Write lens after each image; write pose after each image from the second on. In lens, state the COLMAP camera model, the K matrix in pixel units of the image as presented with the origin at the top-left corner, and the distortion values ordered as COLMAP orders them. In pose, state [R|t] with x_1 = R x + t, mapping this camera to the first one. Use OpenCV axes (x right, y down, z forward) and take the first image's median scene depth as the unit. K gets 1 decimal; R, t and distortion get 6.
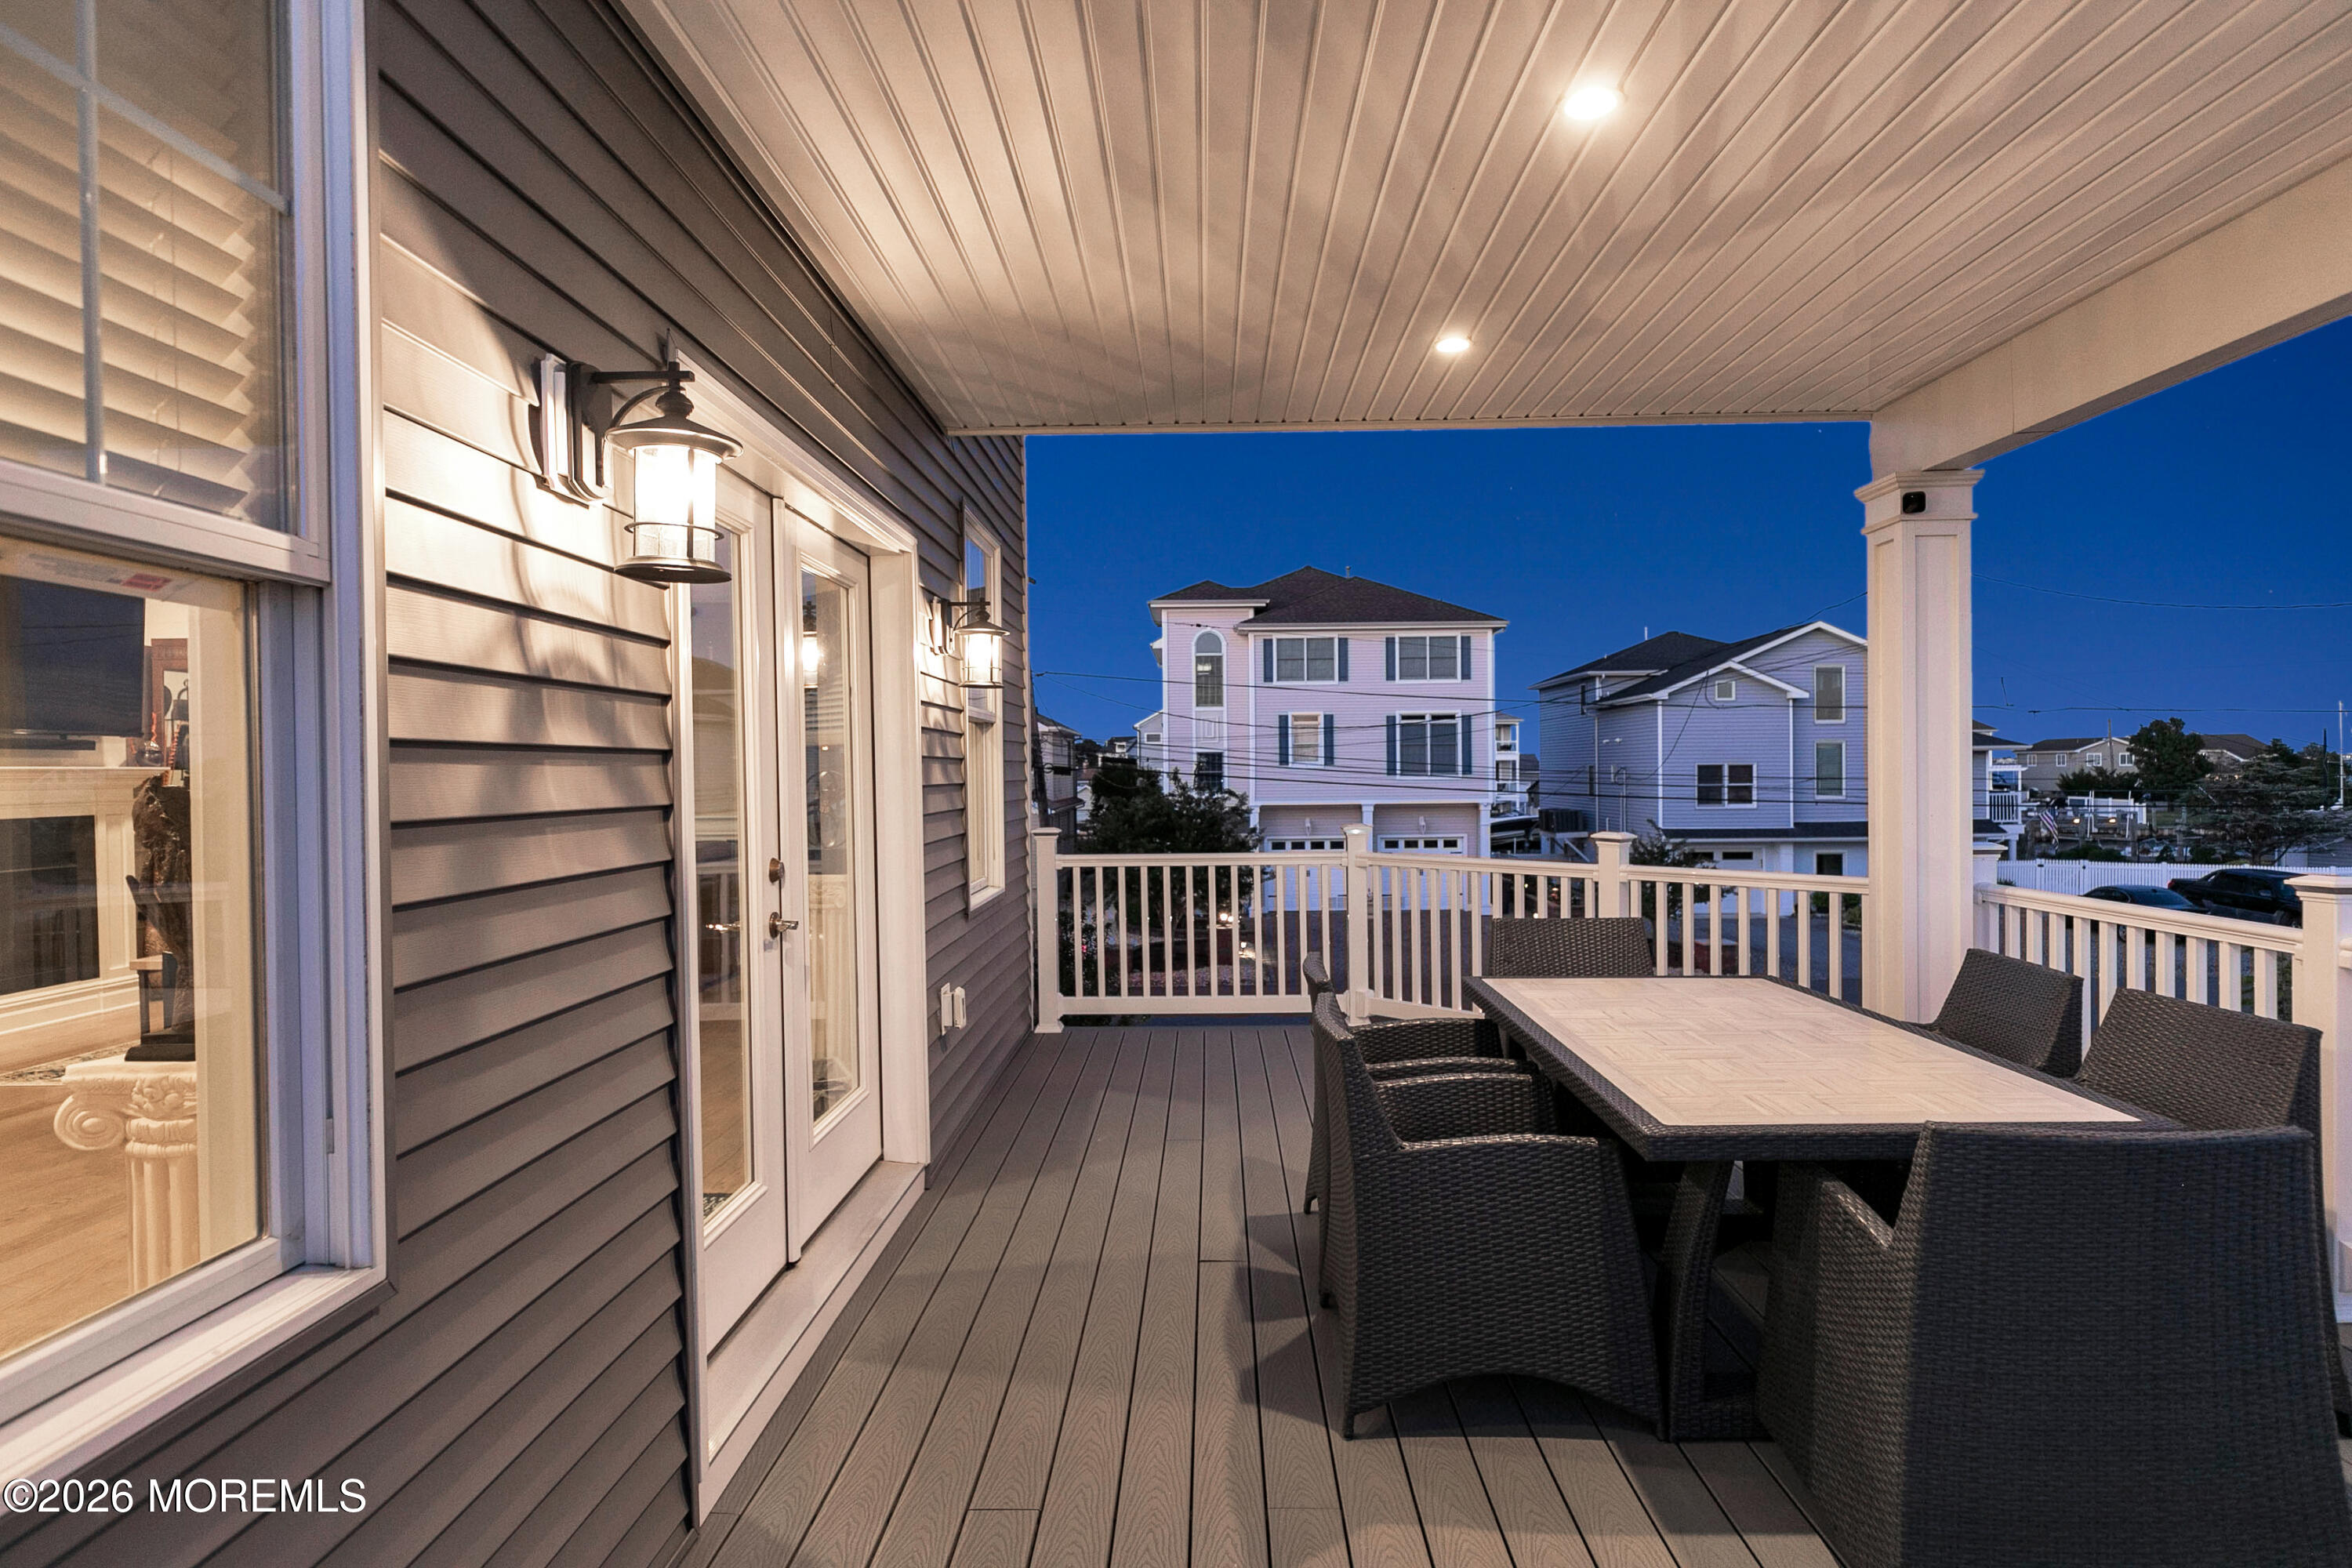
lens RADIAL K [[1270.3, 0, 1176.0], [0, 1270.3, 784.0], [0, 0, 1]] dist [-0.000063, 0.000030]
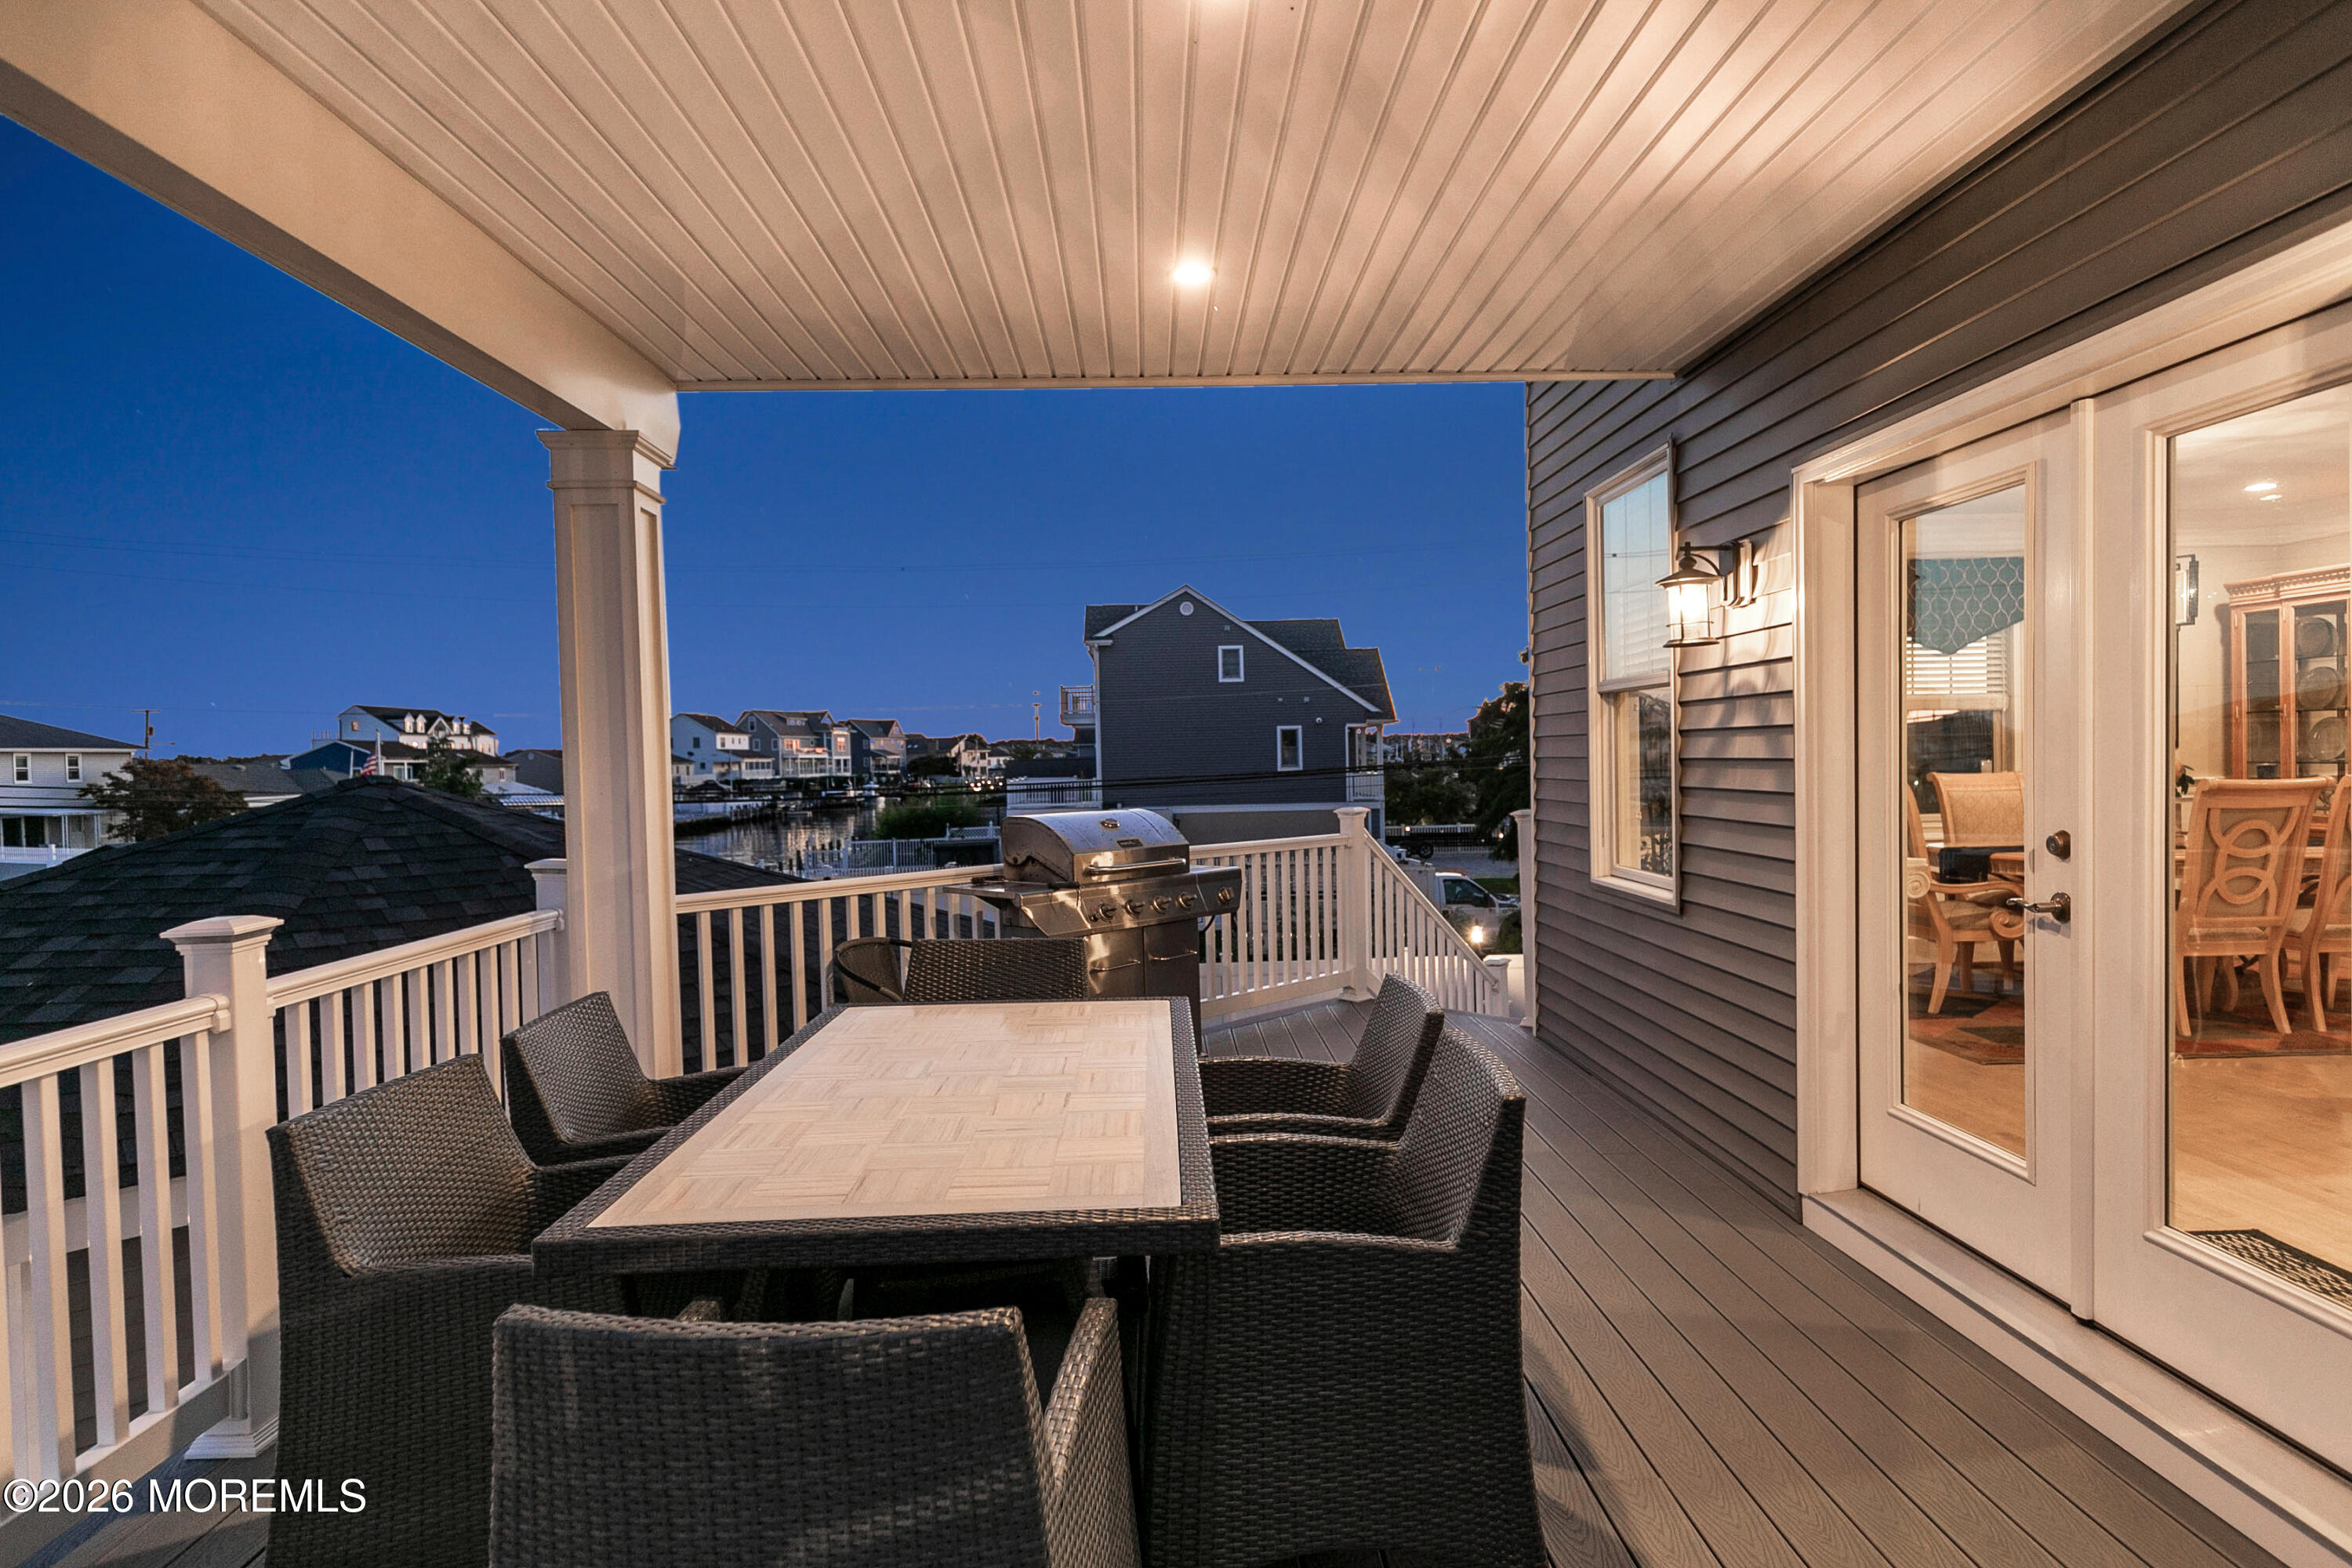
lens RADIAL K [[1308.3, 0, 1187.7], [0, 1308.3, 771.5], [0, 0, 1]] dist [0.004343, 0.002045]
pose [[-0.997572, 0.035312, -0.060031, 0.502989], [0.033756, 0.999072, 0.026746, -0.042067], [0.060919, 0.024655, -0.997838, 2.829412]]
